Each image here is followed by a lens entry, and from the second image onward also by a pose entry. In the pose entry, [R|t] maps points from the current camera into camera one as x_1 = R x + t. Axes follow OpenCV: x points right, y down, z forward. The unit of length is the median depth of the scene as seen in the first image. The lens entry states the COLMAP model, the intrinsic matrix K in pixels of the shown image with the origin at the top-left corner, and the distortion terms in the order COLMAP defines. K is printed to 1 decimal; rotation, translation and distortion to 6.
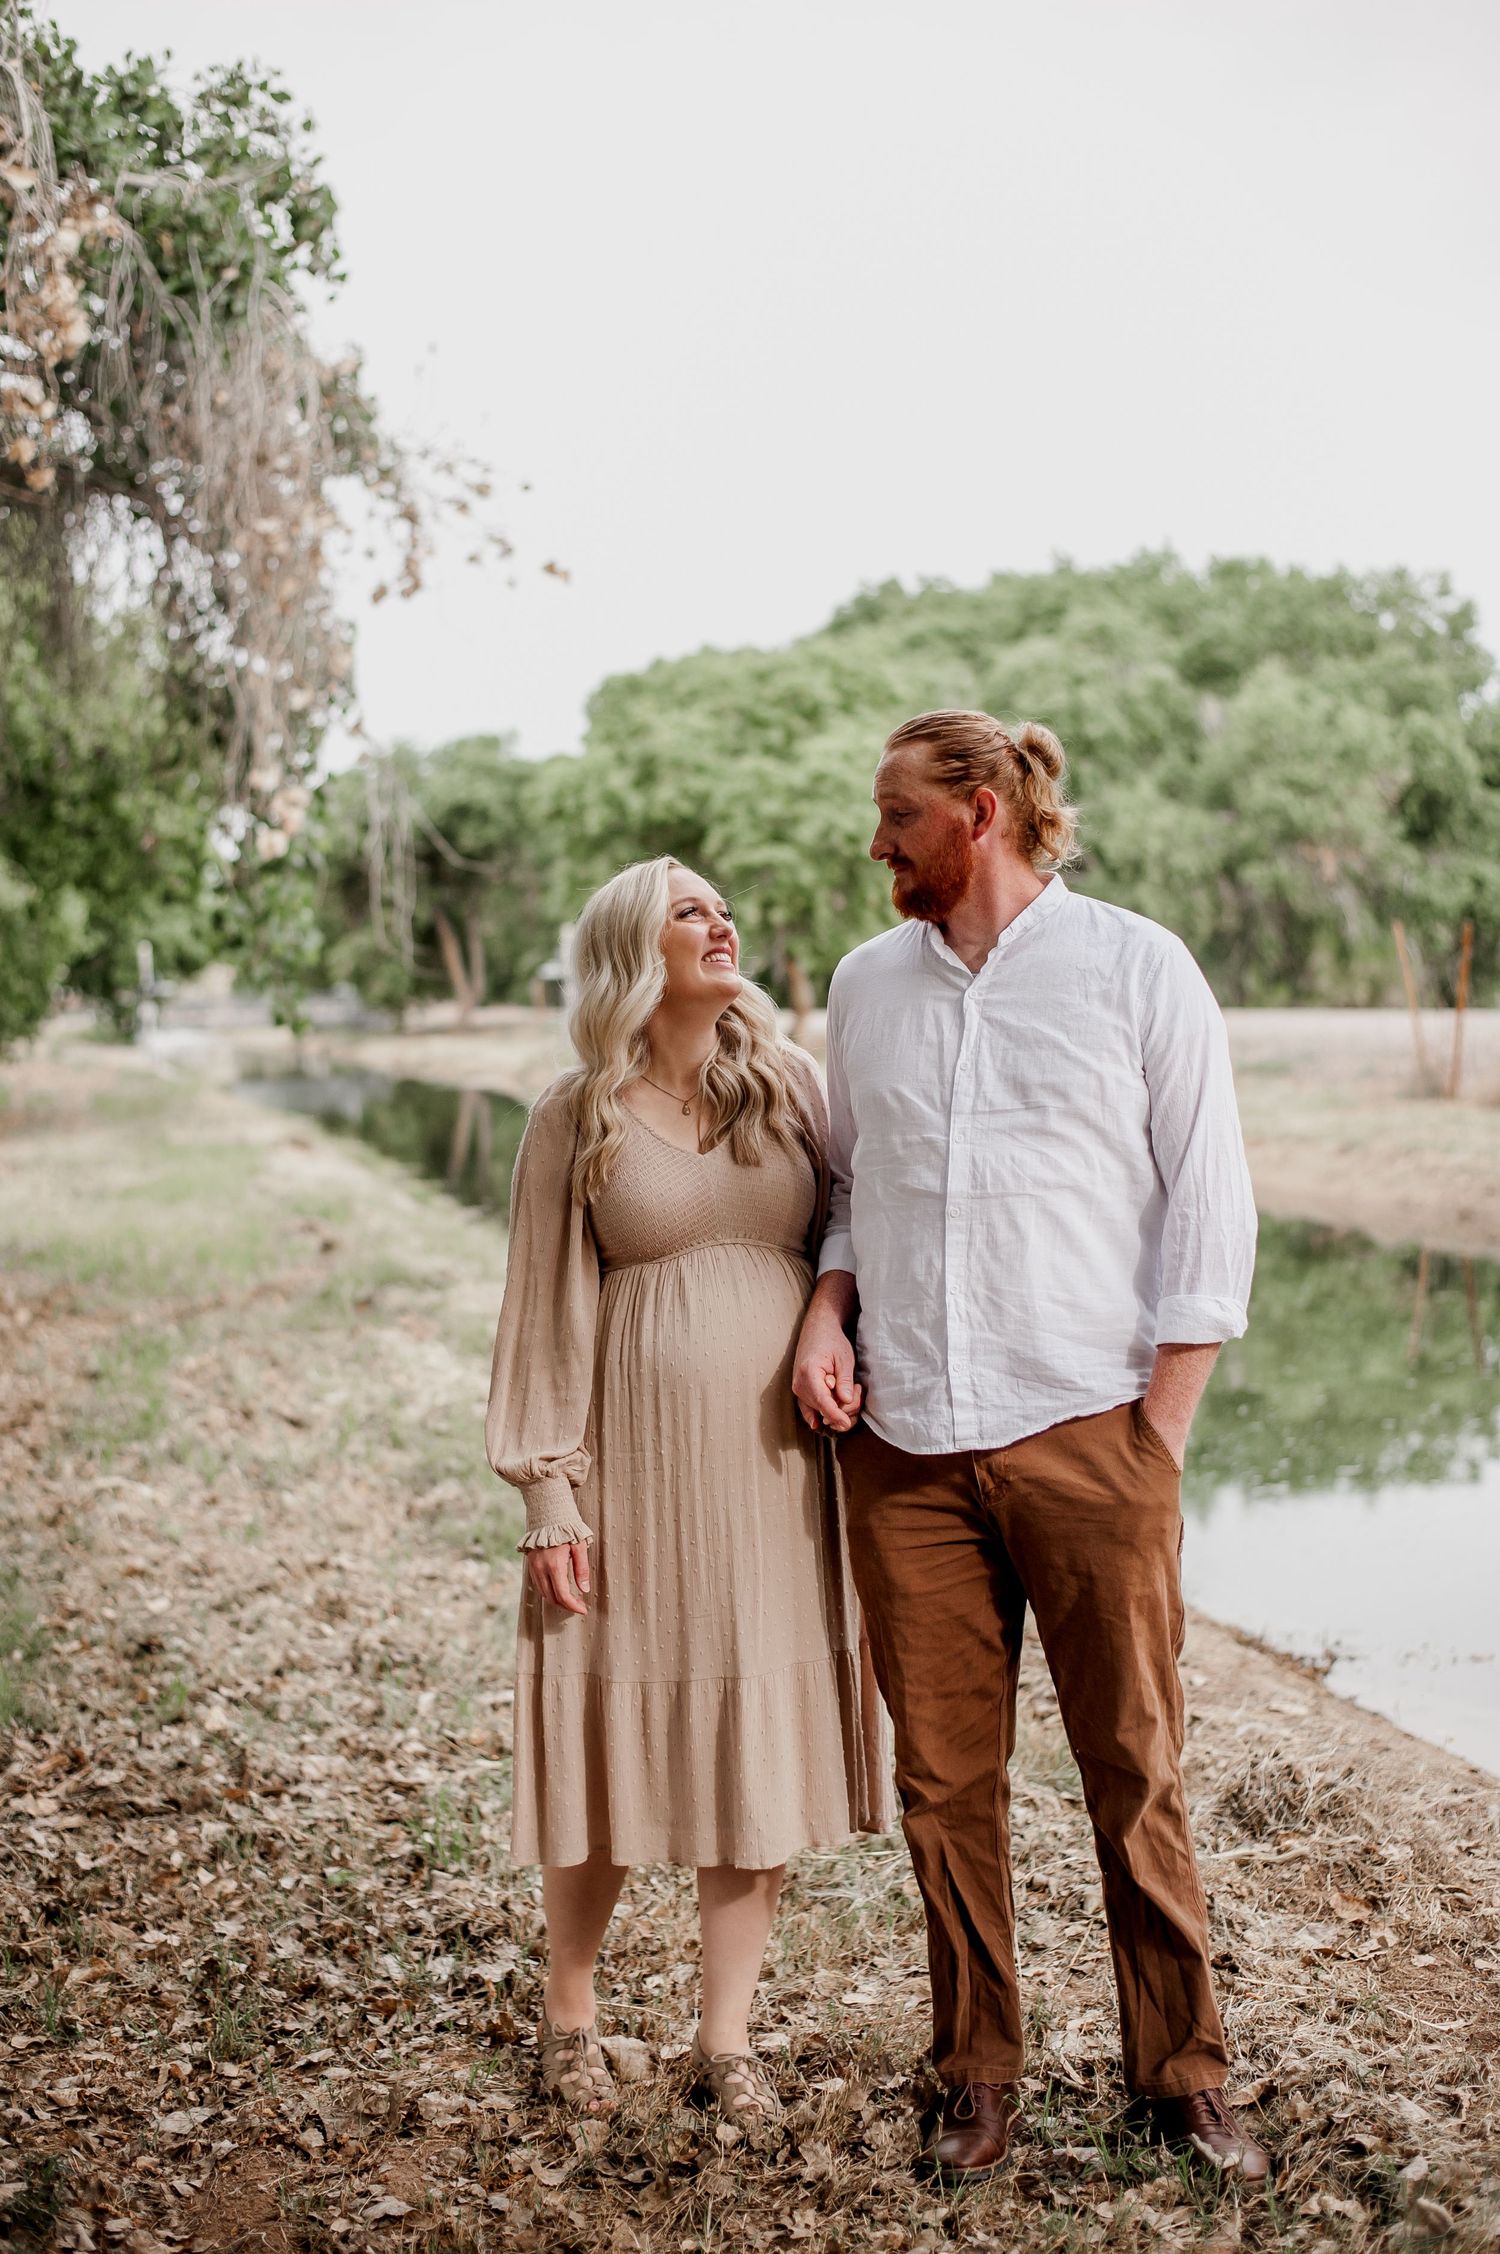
lens RADIAL K [[3527.9, 0, 744.8], [0, 3527.9, 1128.0], [0, 0, 1]] dist [-0.085898, 0.000000]
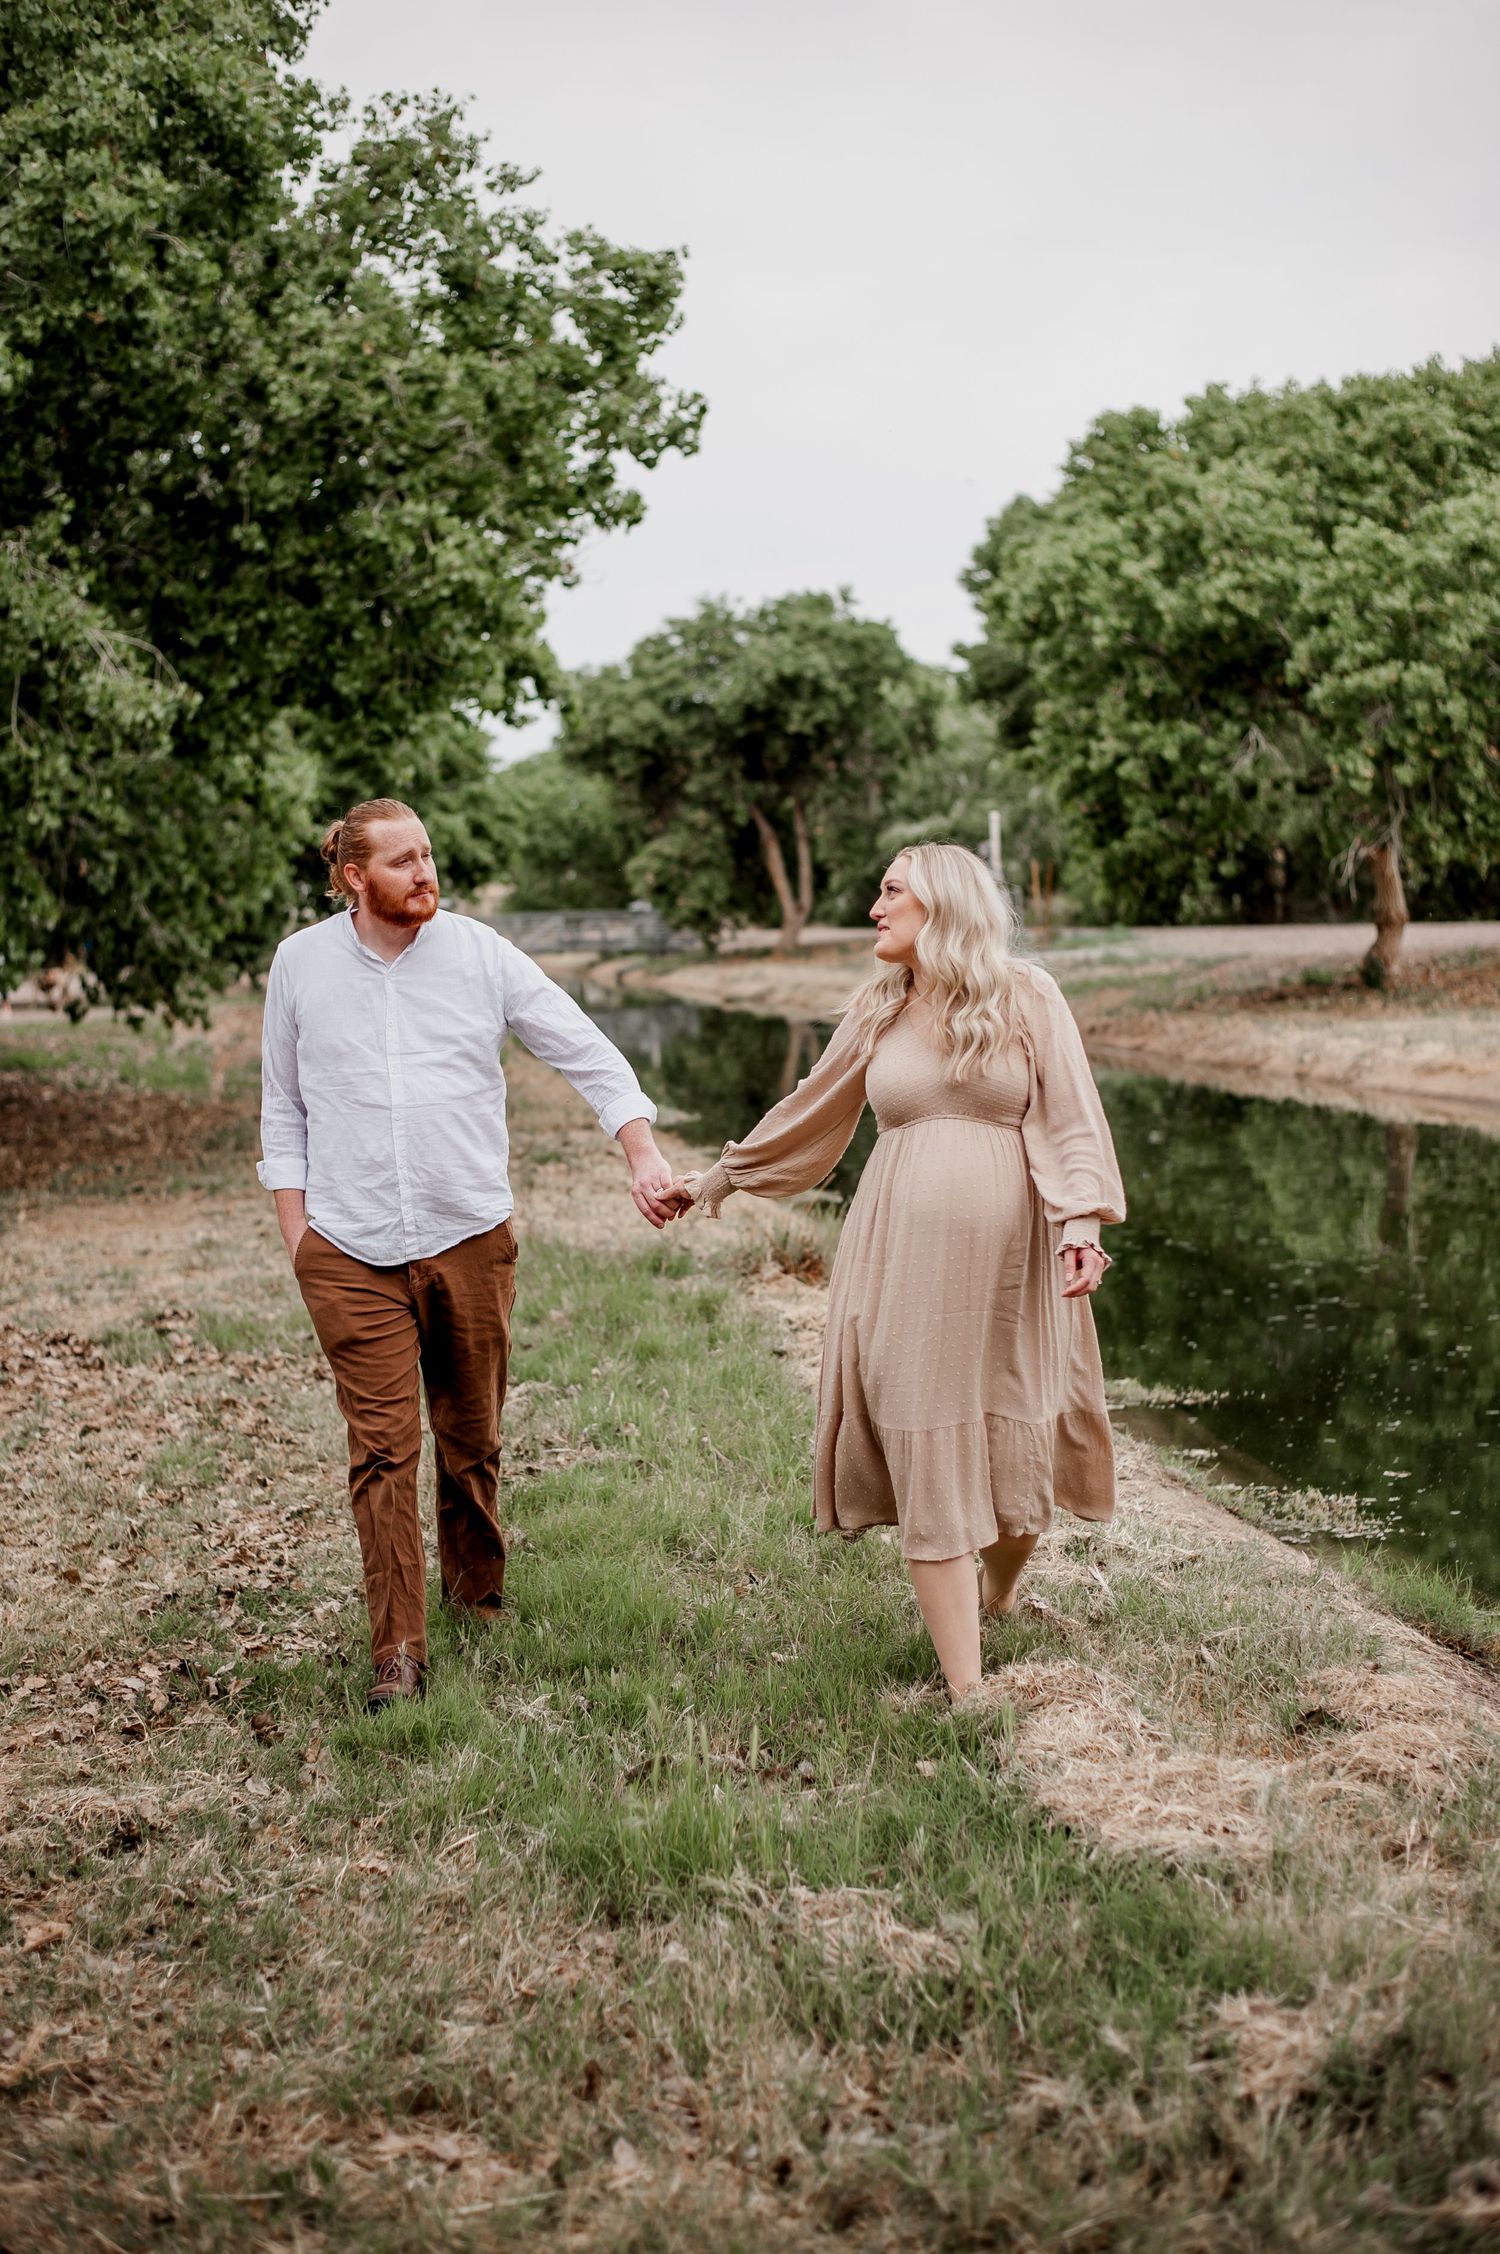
lens RADIAL K [[3527.9, 0, 756.9], [0, 3527.9, 1132.4], [0, 0, 1]] dist [-0.085898, 0.000000]
pose [[0.997493, -0.010227, -0.070019, -0.061536], [0.011984, 0.999623, 0.024720, -0.012498], [0.069740, -0.025497, 0.997239, 0.352617]]
